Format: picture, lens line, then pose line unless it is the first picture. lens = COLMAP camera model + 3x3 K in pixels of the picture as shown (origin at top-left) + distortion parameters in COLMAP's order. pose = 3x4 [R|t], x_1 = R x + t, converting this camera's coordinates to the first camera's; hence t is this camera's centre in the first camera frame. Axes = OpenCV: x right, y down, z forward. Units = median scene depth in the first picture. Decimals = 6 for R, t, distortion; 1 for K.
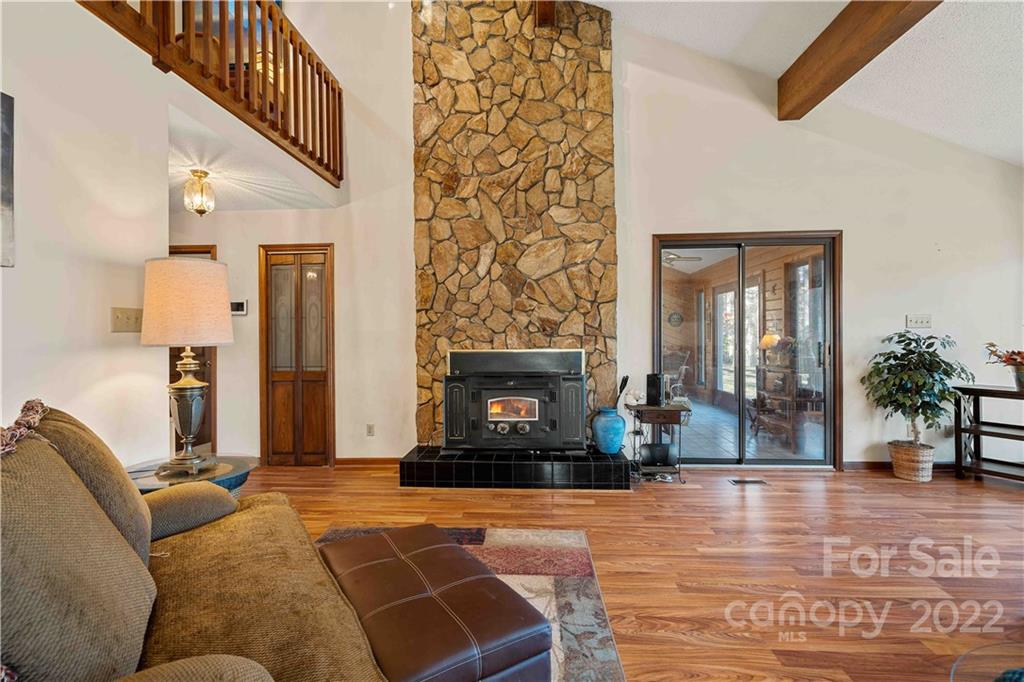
lens RADIAL K [[470.2, 0, 513.4], [0, 470.2, 333.9], [0, 0, 1]] dist [-0.007188, 0.004908]
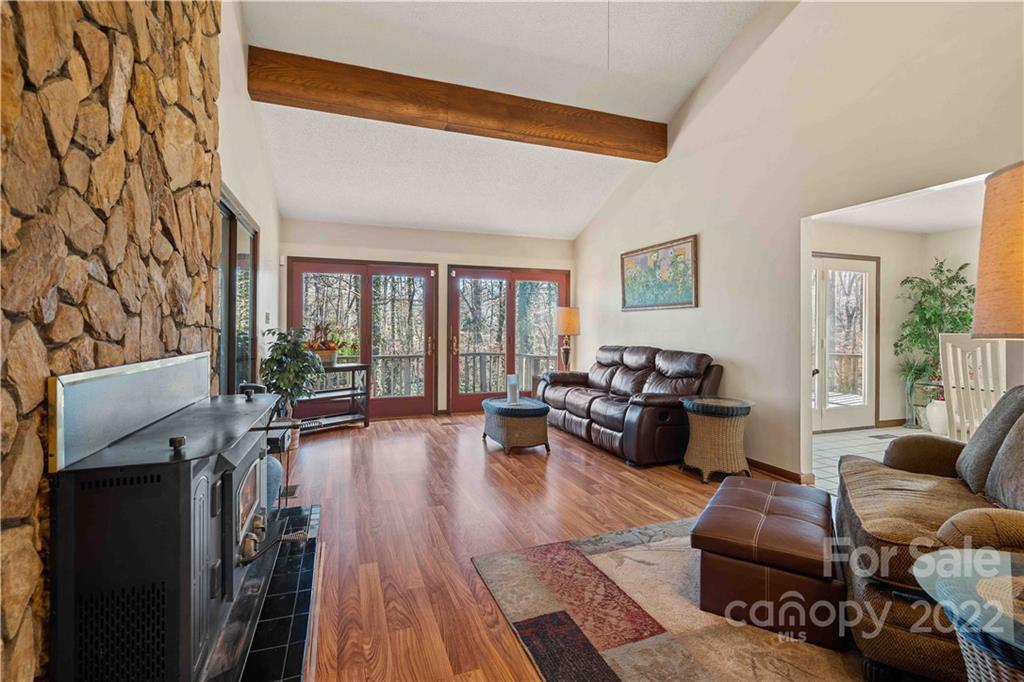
lens RADIAL K [[470.2, 0, 516.5], [0, 470.2, 332.9], [0, 0, 1]] dist [-0.007188, 0.004908]
pose [[-0.405284, -0.008954, 0.914147, -0.848891], [-0.009819, 0.999937, 0.005442, 0.008384], [-0.914138, -0.006770, -0.405347, 1.643684]]
